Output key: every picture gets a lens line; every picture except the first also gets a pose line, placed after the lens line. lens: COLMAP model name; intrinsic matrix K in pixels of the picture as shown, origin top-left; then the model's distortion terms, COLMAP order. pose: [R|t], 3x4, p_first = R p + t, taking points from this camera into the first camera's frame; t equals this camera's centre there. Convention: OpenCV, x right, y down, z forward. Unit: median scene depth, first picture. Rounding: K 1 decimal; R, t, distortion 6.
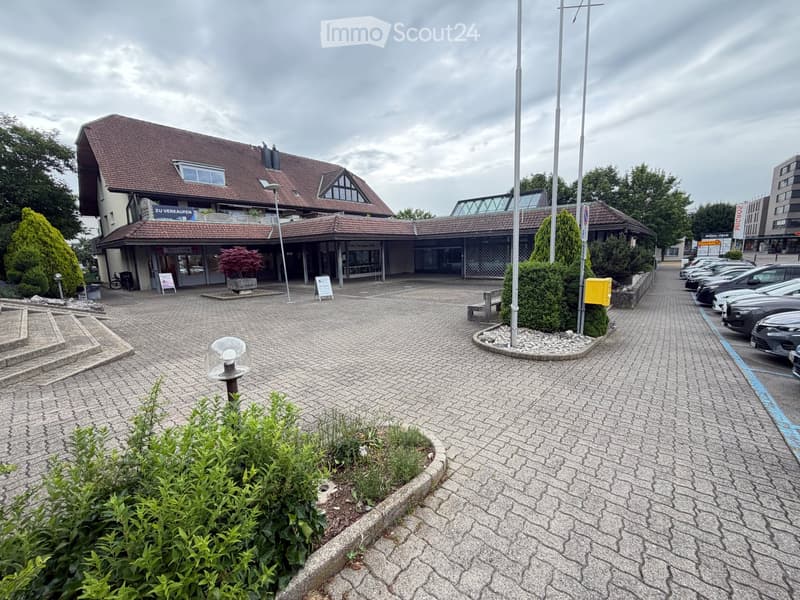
lens RADIAL K [[315.1, 0, 400.0], [0, 315.1, 300.0], [0, 0, 1]] dist [0.000266, -0.000148]
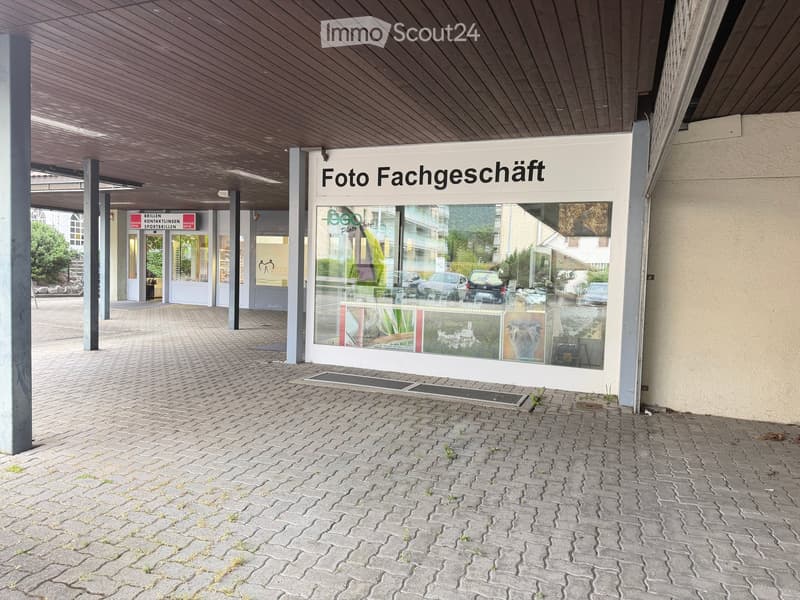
lens RADIAL K [[574.3, 0, 400.0], [0, 574.3, 300.0], [0, 0, 1]] dist [0.000900, 0.000033]
pose [[0.319331, 0.091421, -0.943223, 0.121725], [-0.189231, 0.981441, 0.031060, -0.102235], [0.928558, 0.168569, 0.330704, 0.784268]]
